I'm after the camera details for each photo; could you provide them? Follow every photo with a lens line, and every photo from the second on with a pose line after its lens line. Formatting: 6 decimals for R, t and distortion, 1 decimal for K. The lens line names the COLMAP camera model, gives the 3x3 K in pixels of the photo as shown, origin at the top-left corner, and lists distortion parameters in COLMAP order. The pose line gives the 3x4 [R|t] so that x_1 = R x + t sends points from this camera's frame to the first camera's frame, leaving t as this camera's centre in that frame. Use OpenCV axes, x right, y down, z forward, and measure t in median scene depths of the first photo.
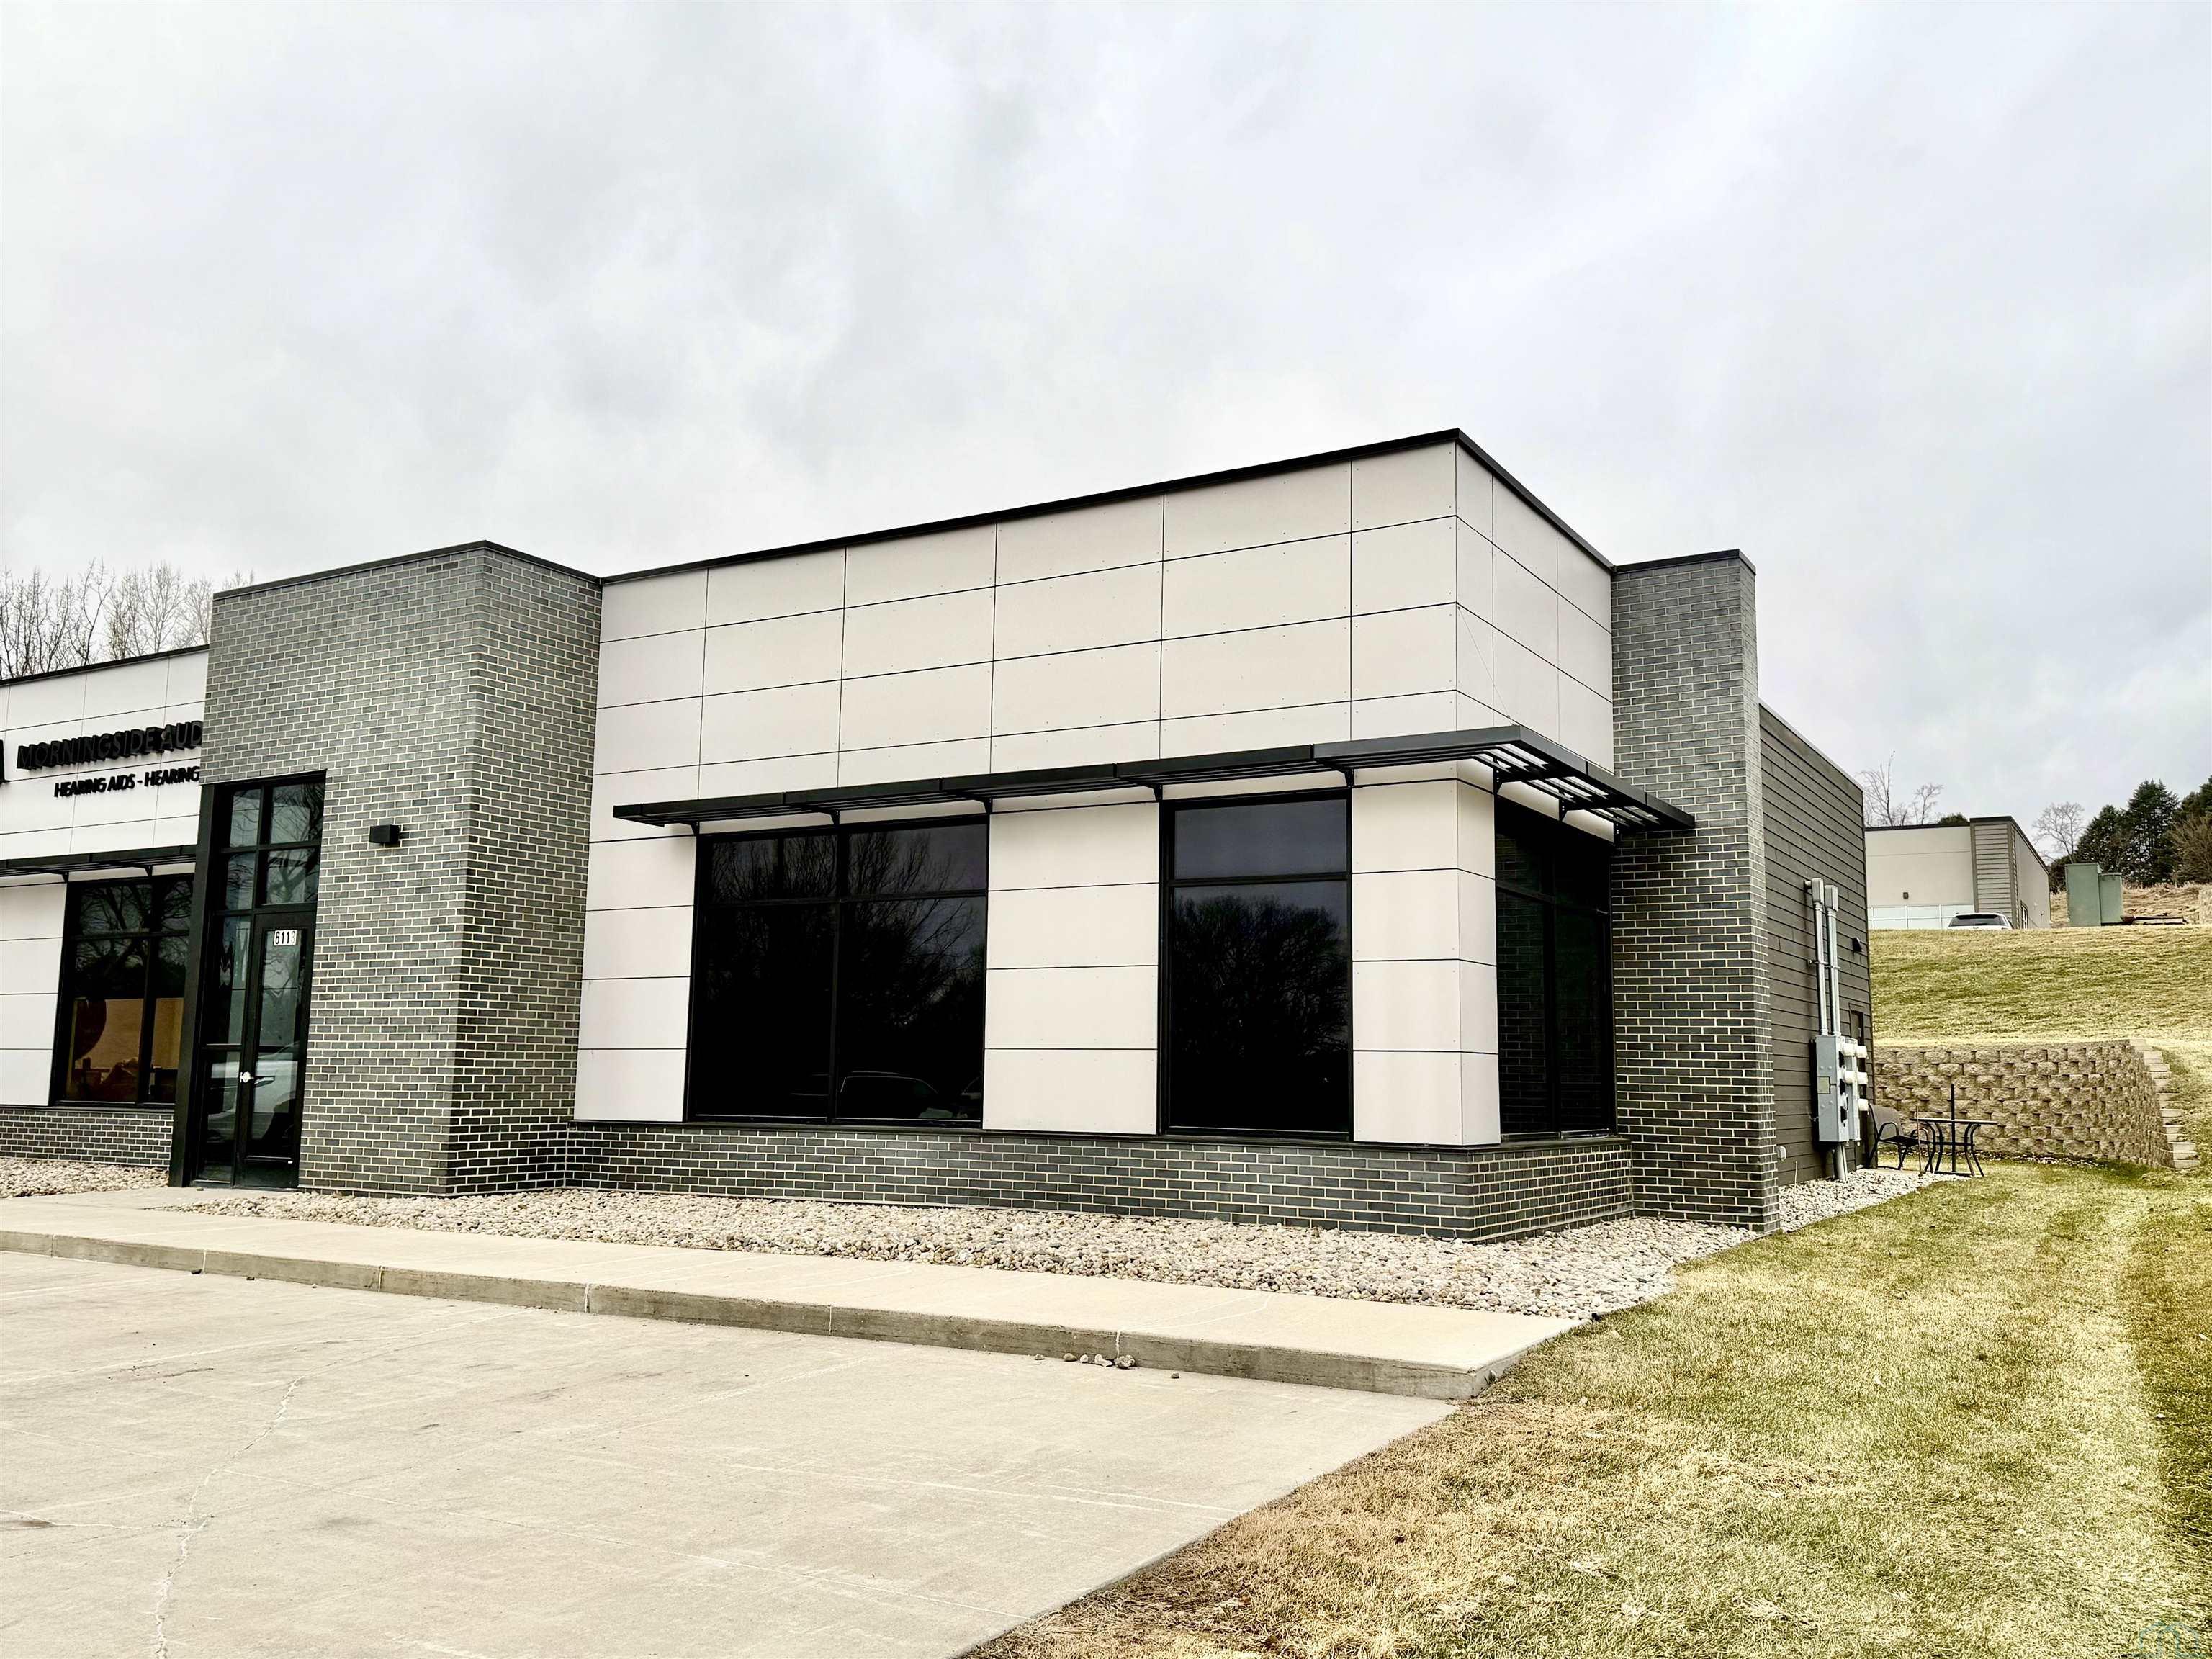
lens RADIAL K [[1824.9, 0, 1123.3], [0, 1824.9, 832.0], [0, 0, 1]] dist [0.081082, -0.121905]
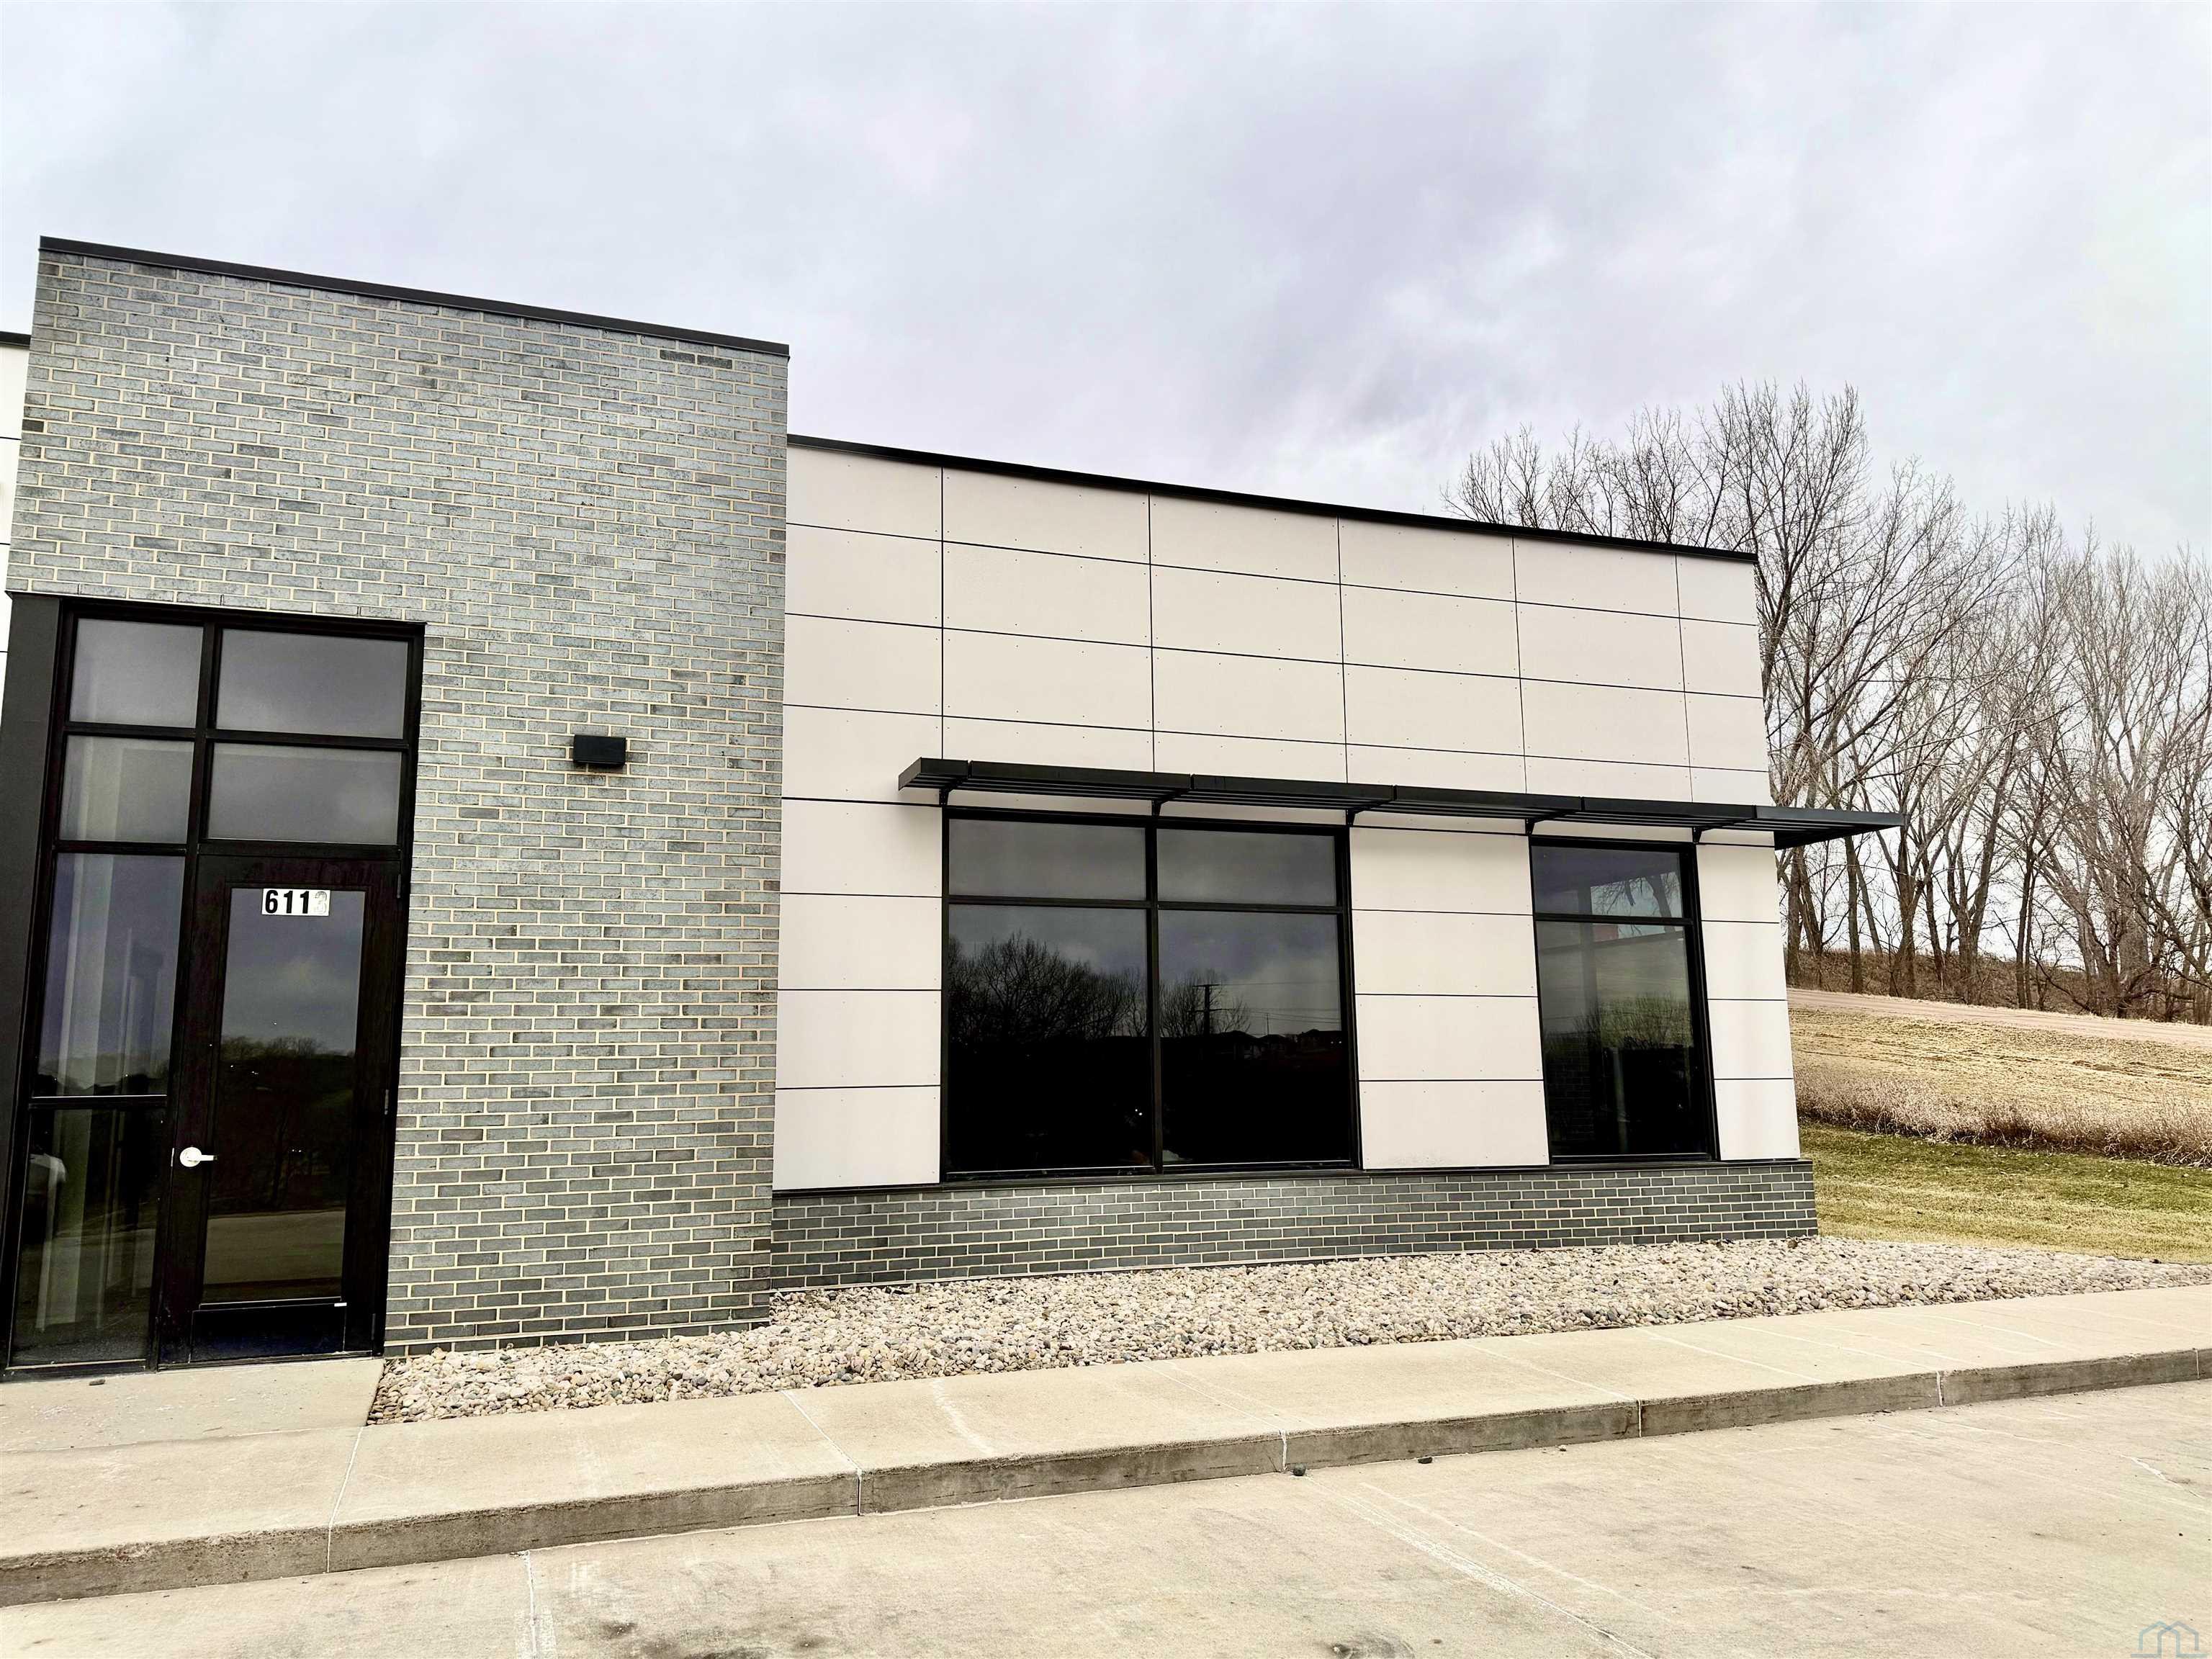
lens RADIAL K [[1665.0, 0, 1105.4], [0, 1665.0, 821.9], [0, 0, 1]] dist [0.094329, -0.115945]
pose [[0.630719, 0.102012, 0.769277, -0.881836], [-0.084511, 0.994455, -0.062583, 0.056194], [-0.771396, -0.025540, 0.635843, 0.609982]]
